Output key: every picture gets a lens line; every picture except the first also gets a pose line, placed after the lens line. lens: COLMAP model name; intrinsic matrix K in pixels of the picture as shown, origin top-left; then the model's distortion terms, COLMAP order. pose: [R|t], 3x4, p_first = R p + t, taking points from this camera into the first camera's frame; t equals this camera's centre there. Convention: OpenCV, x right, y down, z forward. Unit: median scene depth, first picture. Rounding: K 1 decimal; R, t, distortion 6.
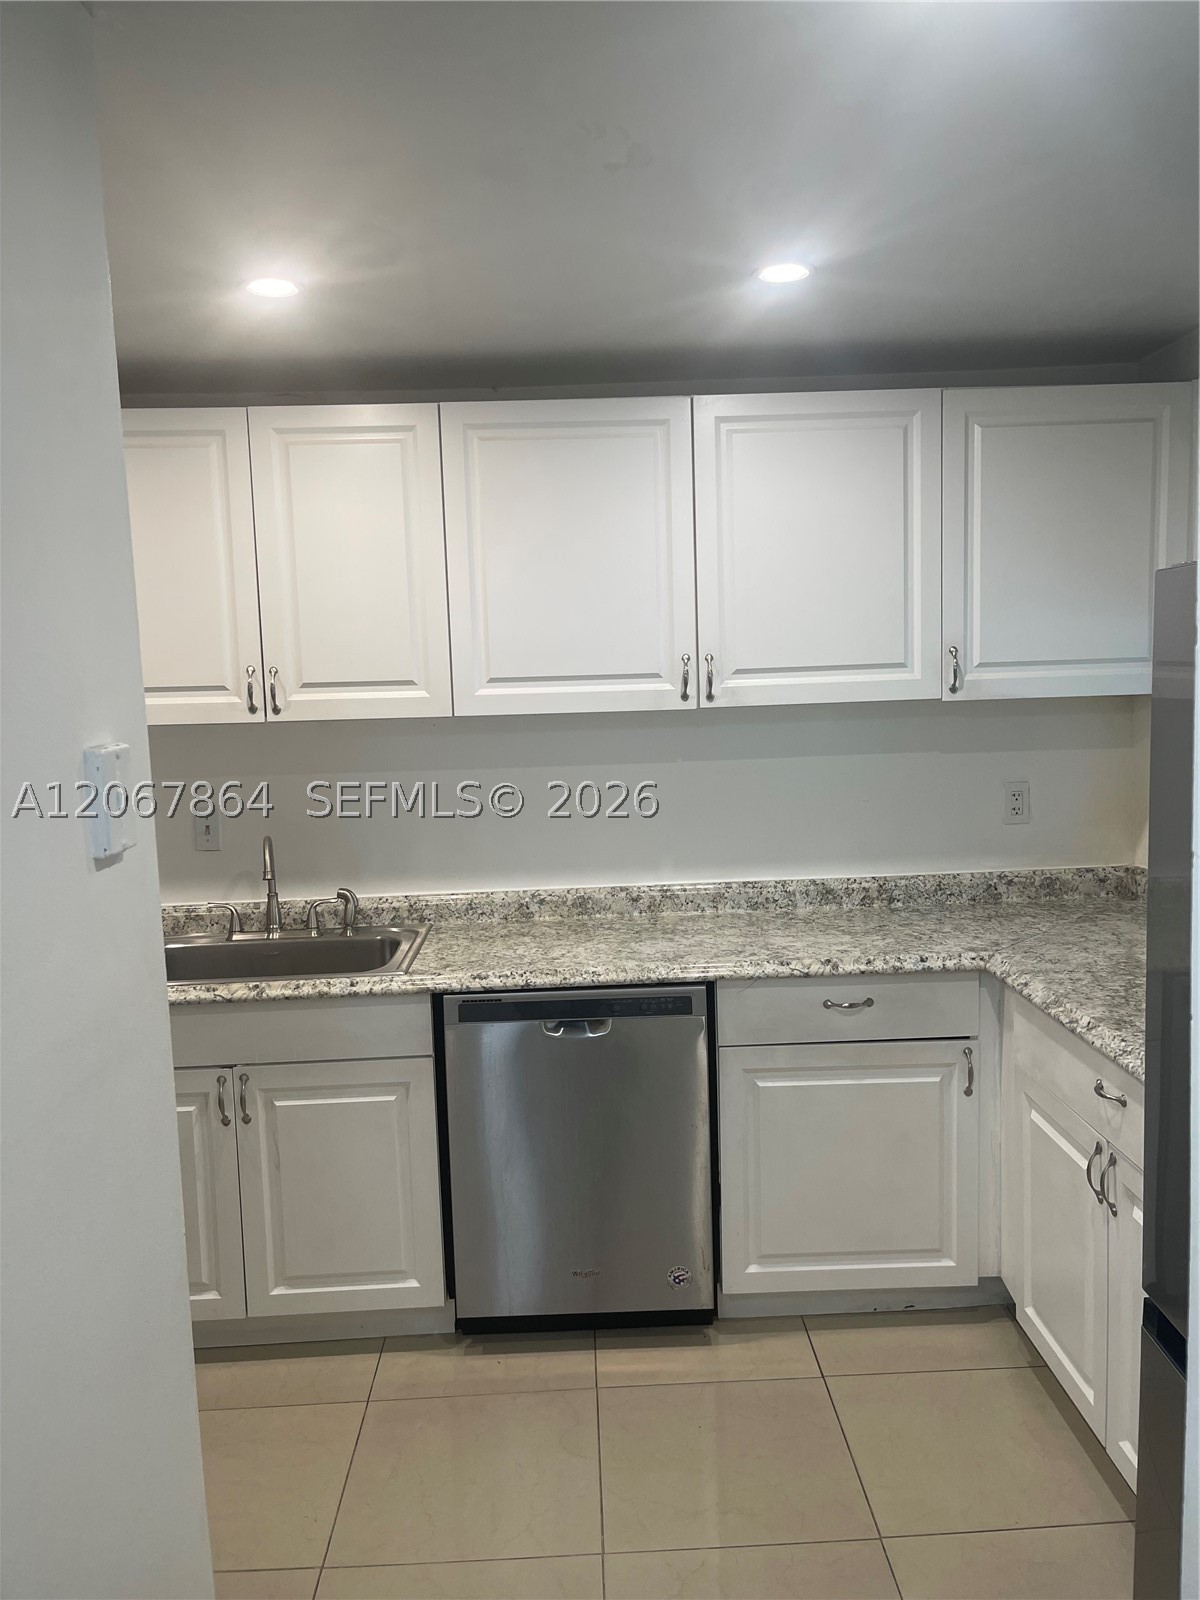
lens RADIAL K [[1208.1, 0, 610.5], [0, 1208.1, 793.7], [0, 0, 1]] dist [0.075735, -0.091802]
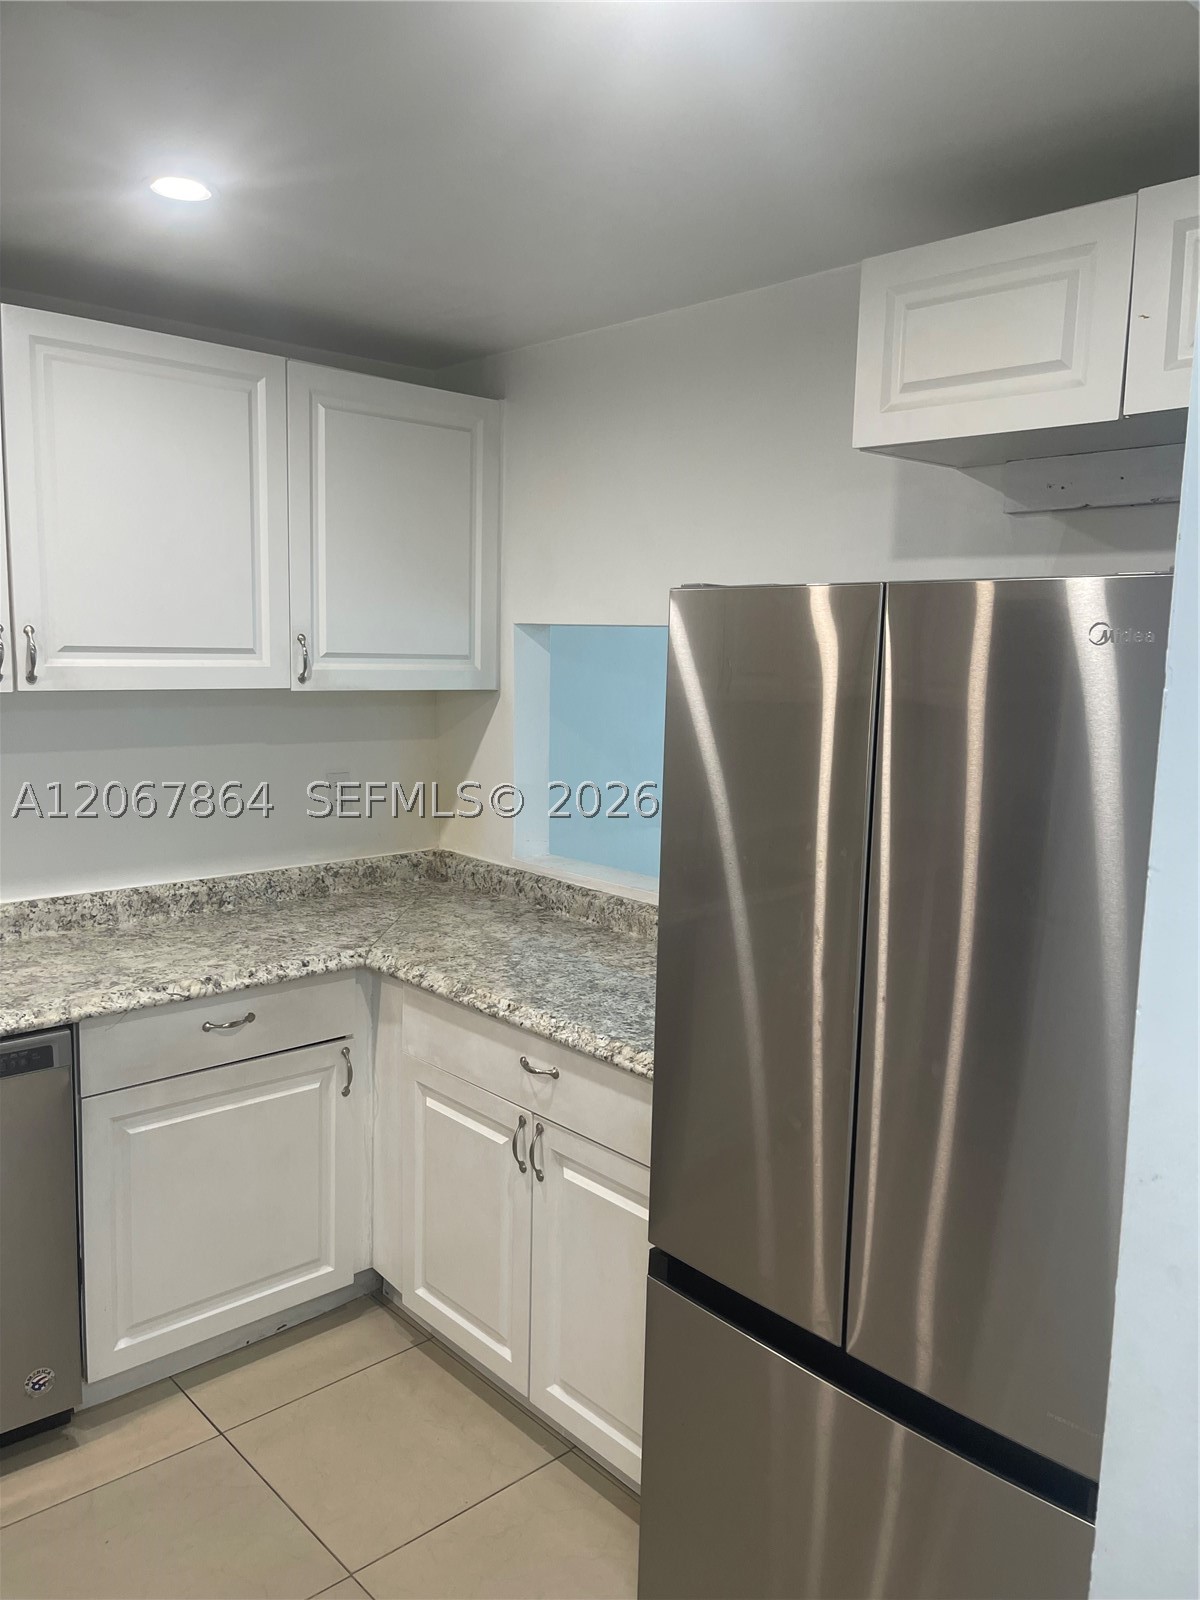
lens RADIAL K [[1208.1, 0, 604.7], [0, 1208.1, 811.9], [0, 0, 1]] dist [0.075735, -0.091802]
pose [[0.760066, -0.041524, 0.648518, -0.169092], [0.020421, 0.998990, 0.040030, -0.015310], [-0.649525, -0.017182, 0.760146, 0.119779]]
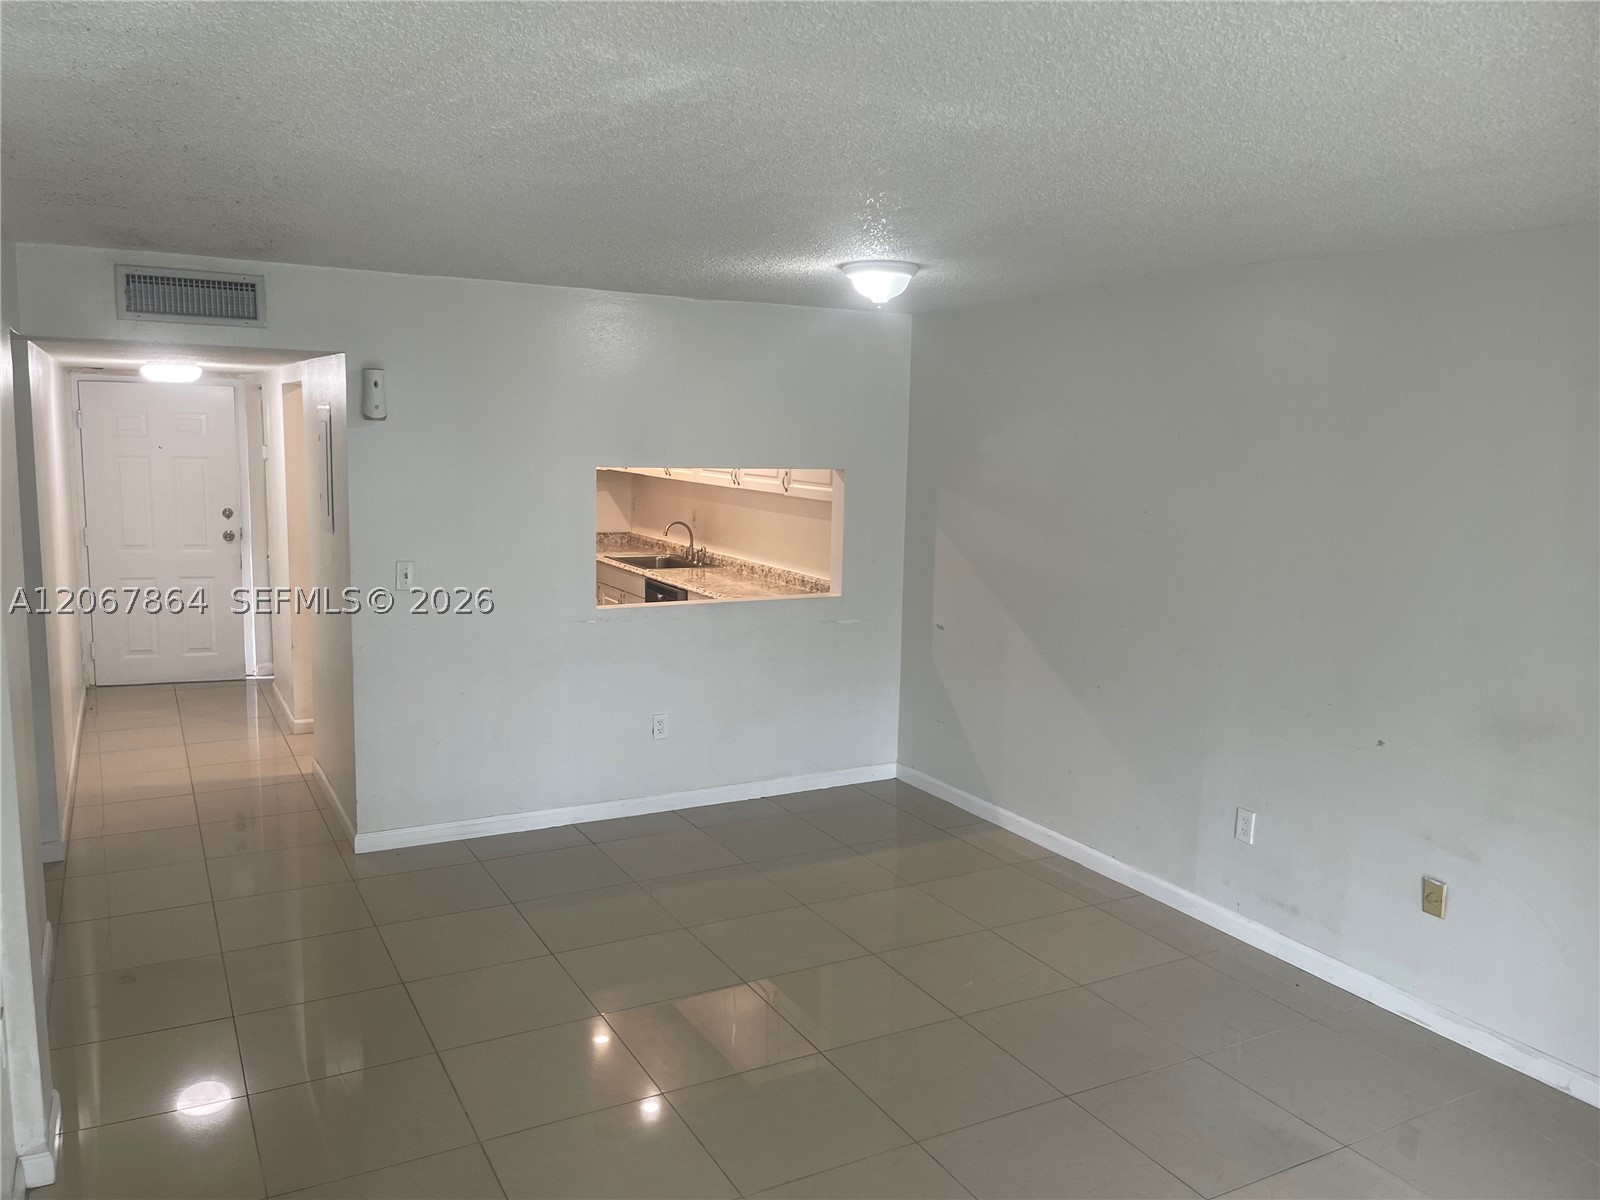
lens RADIAL K [[1208.1, 0, 787.3], [0, 1208.1, 600.6], [0, 0, 1]] dist [0.075735, -0.091802]
pose [[0.436795, 0.173138, -0.882742, 2.371771], [-0.131957, 0.983020, 0.127512, -0.176919], [0.889830, 0.060787, 0.452225, 0.009594]]
